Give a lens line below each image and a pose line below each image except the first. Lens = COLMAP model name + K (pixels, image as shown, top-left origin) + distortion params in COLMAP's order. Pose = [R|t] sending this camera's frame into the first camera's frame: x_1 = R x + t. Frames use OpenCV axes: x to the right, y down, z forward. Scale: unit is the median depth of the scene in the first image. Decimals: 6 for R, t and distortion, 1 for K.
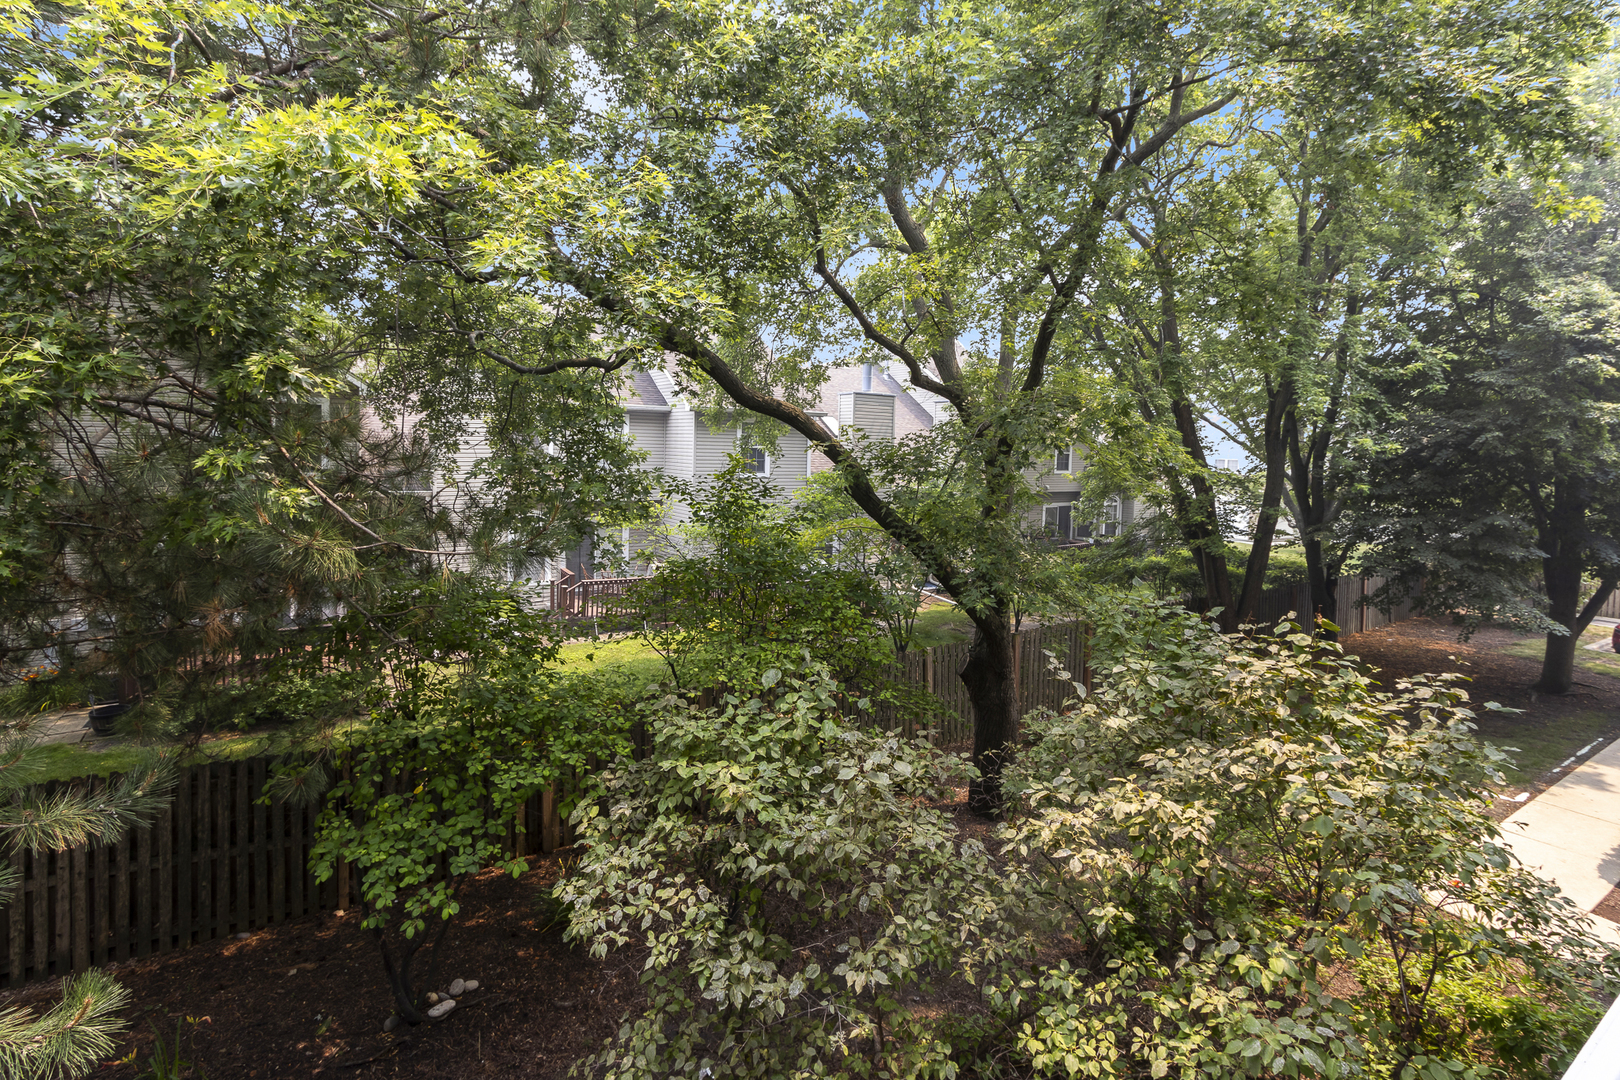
lens RADIAL K [[842.2, 0, 808.4], [0, 842.2, 495.6], [0, 0, 1]] dist [0.001871, -0.001166]
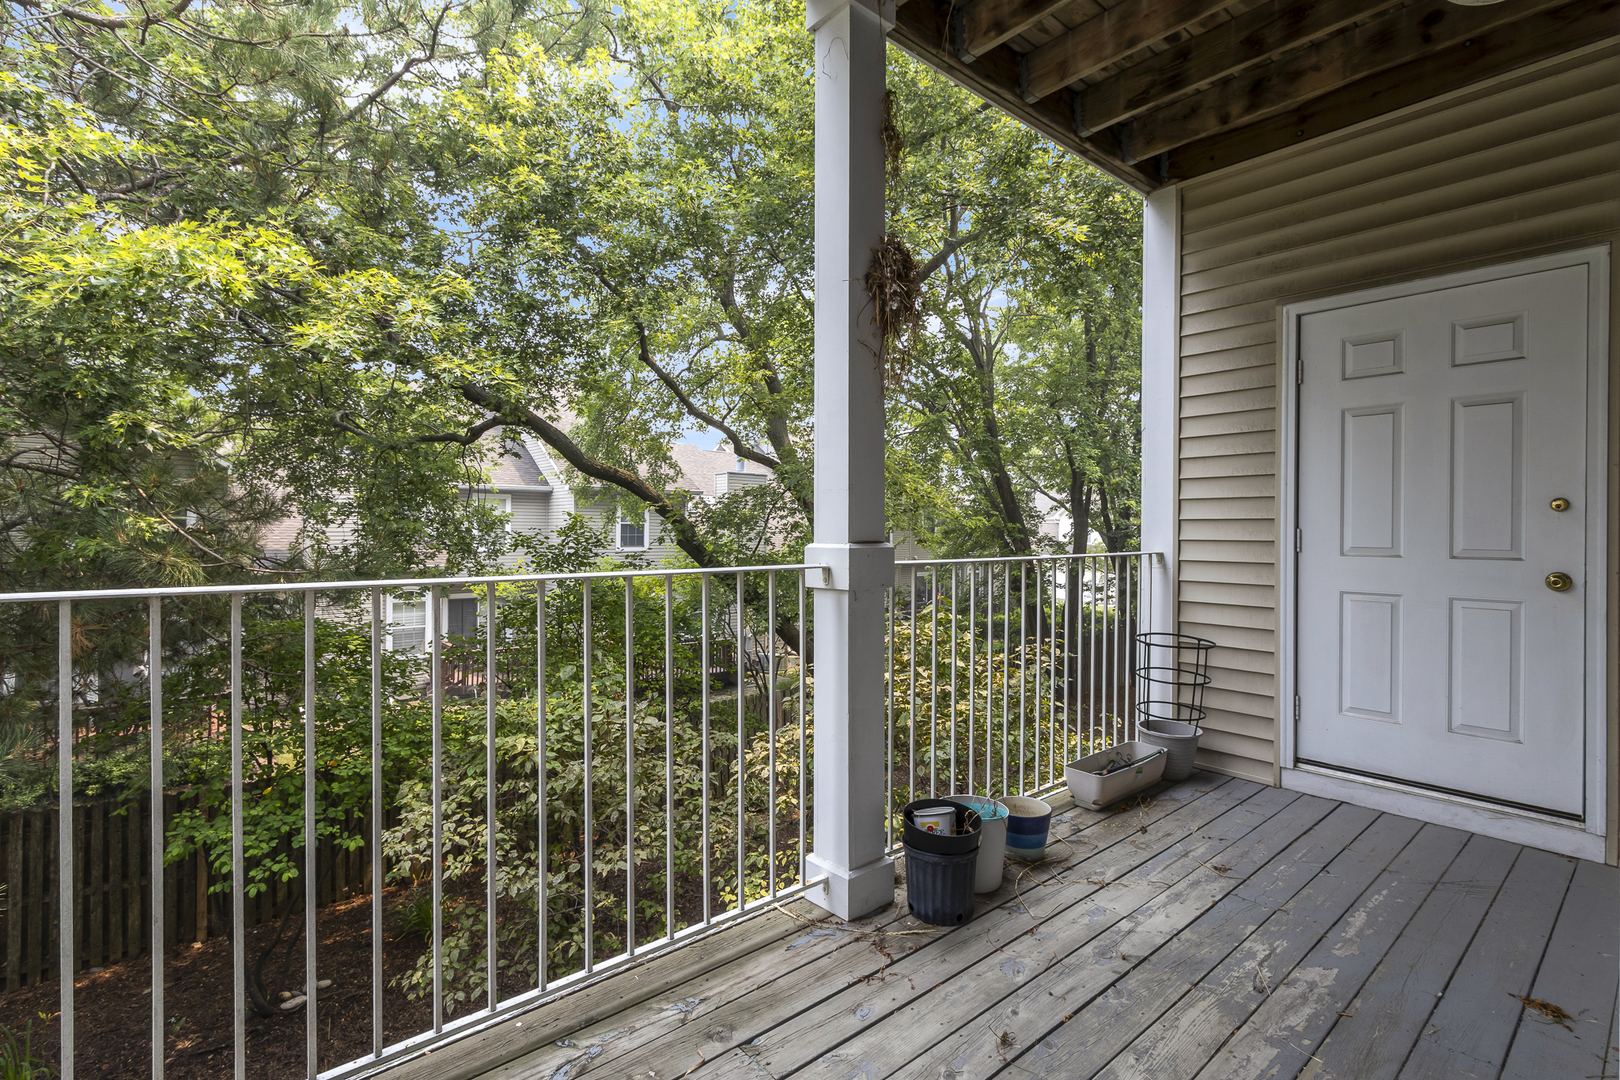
lens RADIAL K [[787.4, 0, 812.1], [0, 787.4, 530.5], [0, 0, 1]] dist [-0.001333, 0.000289]
pose [[0.989356, -0.022022, 0.143837, 0.190857], [0.029492, 0.998313, -0.050012, 0.092561], [-0.142493, 0.053722, 0.988337, -0.288135]]
